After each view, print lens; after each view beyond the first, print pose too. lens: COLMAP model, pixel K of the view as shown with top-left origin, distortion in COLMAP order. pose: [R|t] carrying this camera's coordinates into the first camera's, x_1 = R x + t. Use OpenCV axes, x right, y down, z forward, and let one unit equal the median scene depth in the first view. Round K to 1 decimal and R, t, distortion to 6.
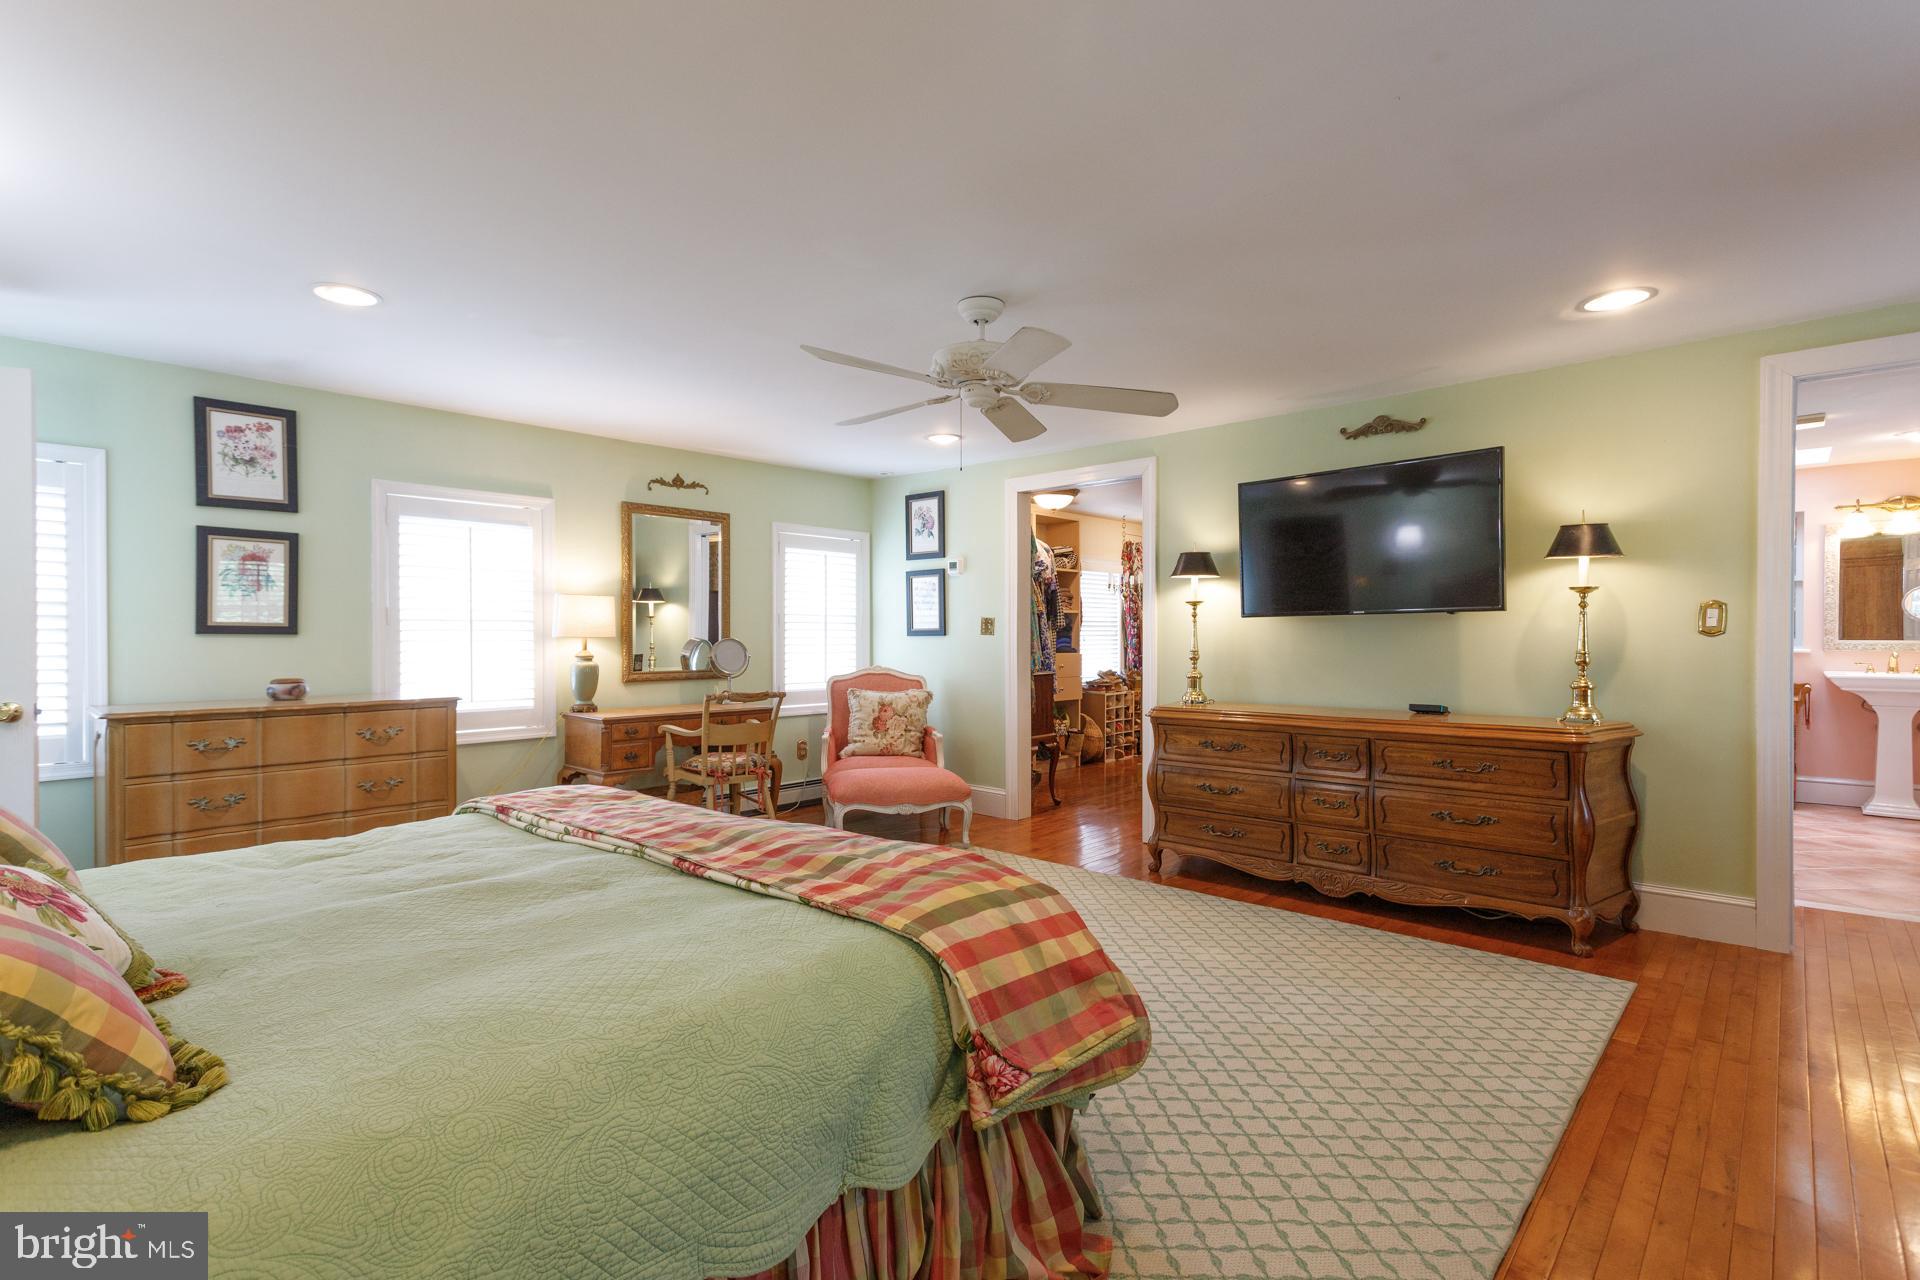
lens RADIAL K [[907.8, 0, 959.0], [0, 907.8, 641.8], [0, 0, 1]] dist [0.020936, -0.002231]
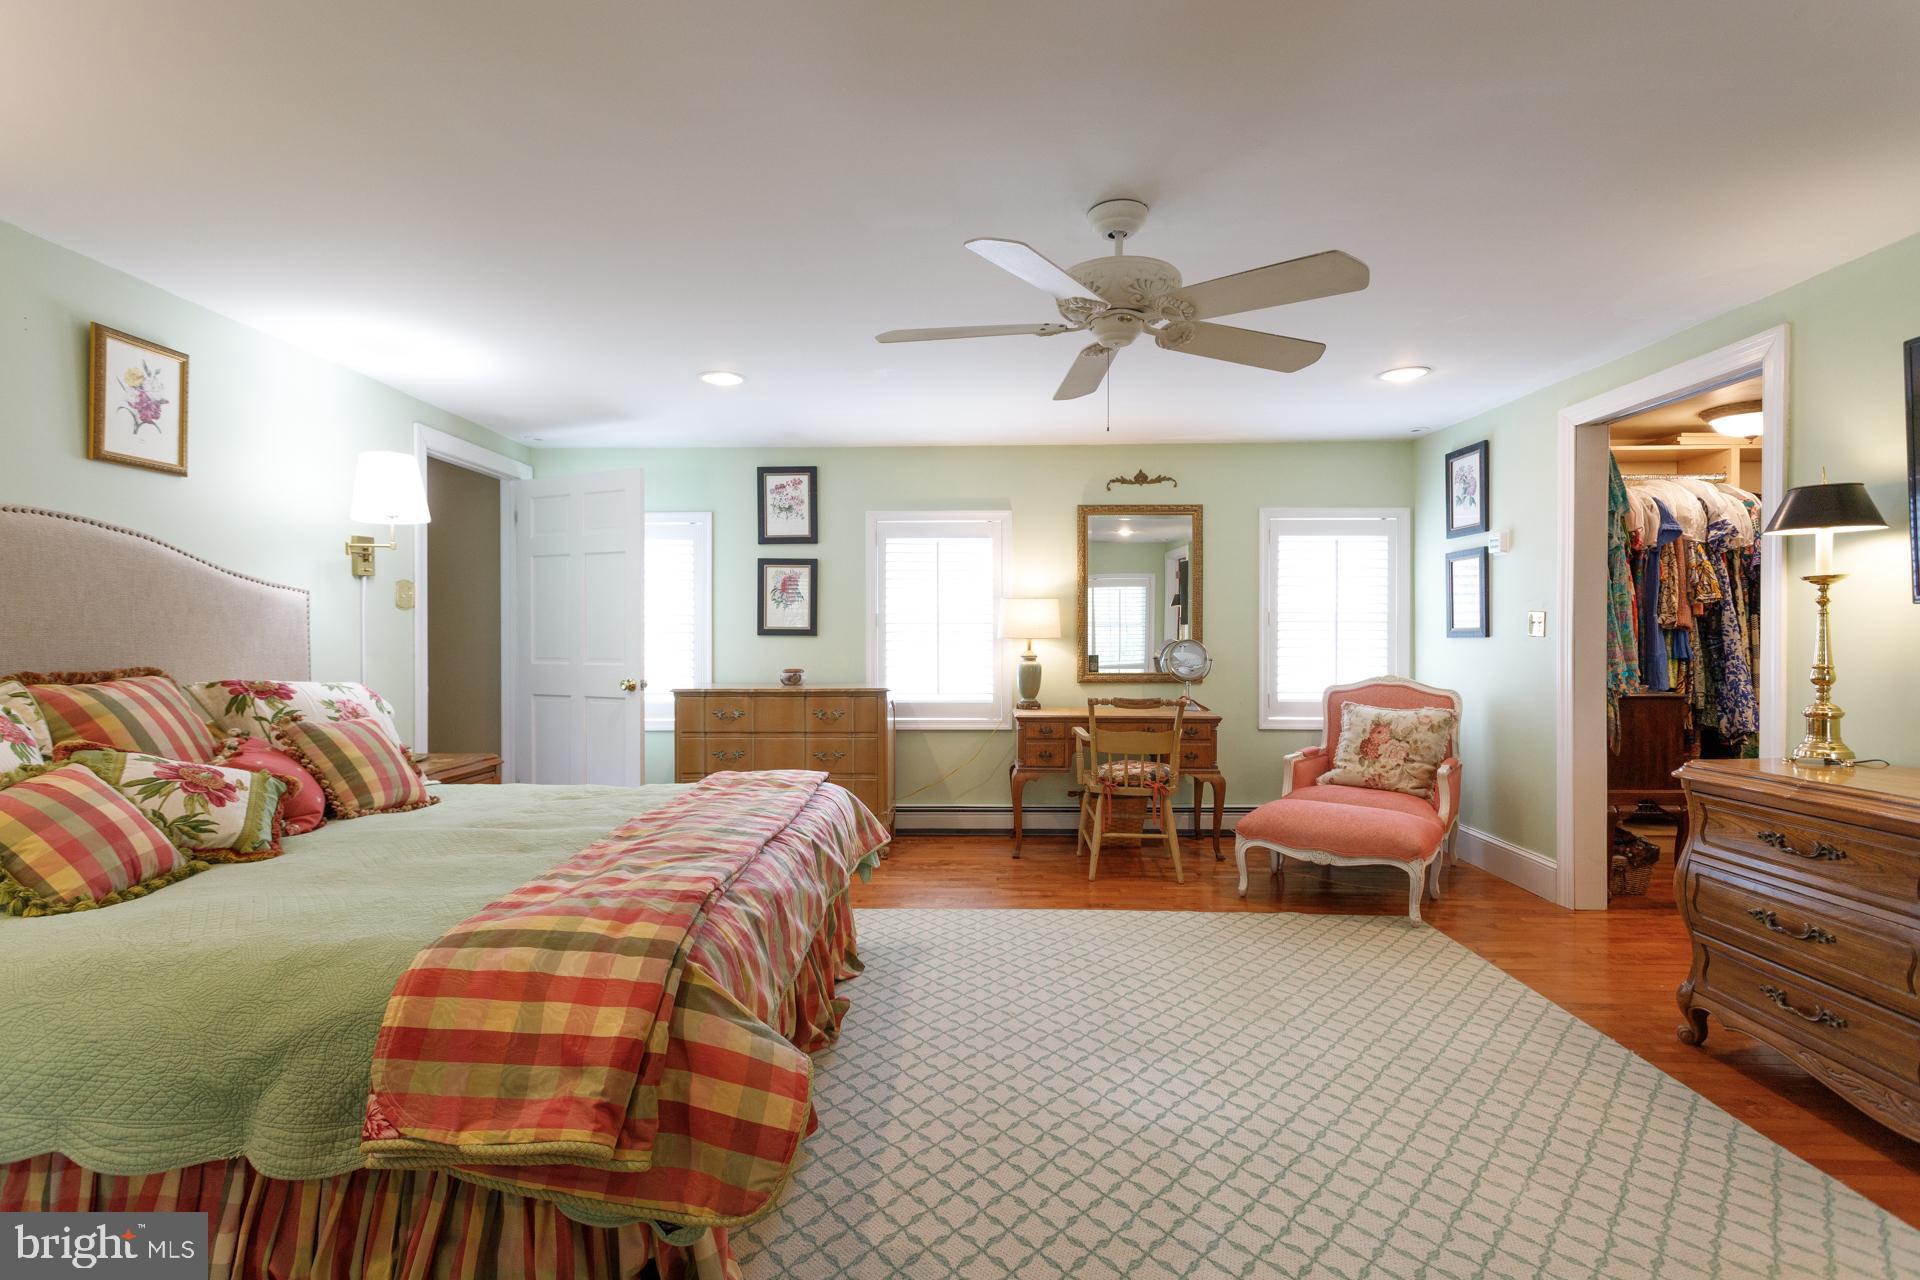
lens RADIAL K [[907.8, 0, 958.2], [0, 907.8, 641.4], [0, 0, 1]] dist [0.020936, -0.002231]
pose [[0.658617, 0.006090, -0.752454, 0.345316], [-0.006097, 0.999978, 0.002756, -0.003873], [0.752453, 0.002773, 0.658640, 0.254137]]
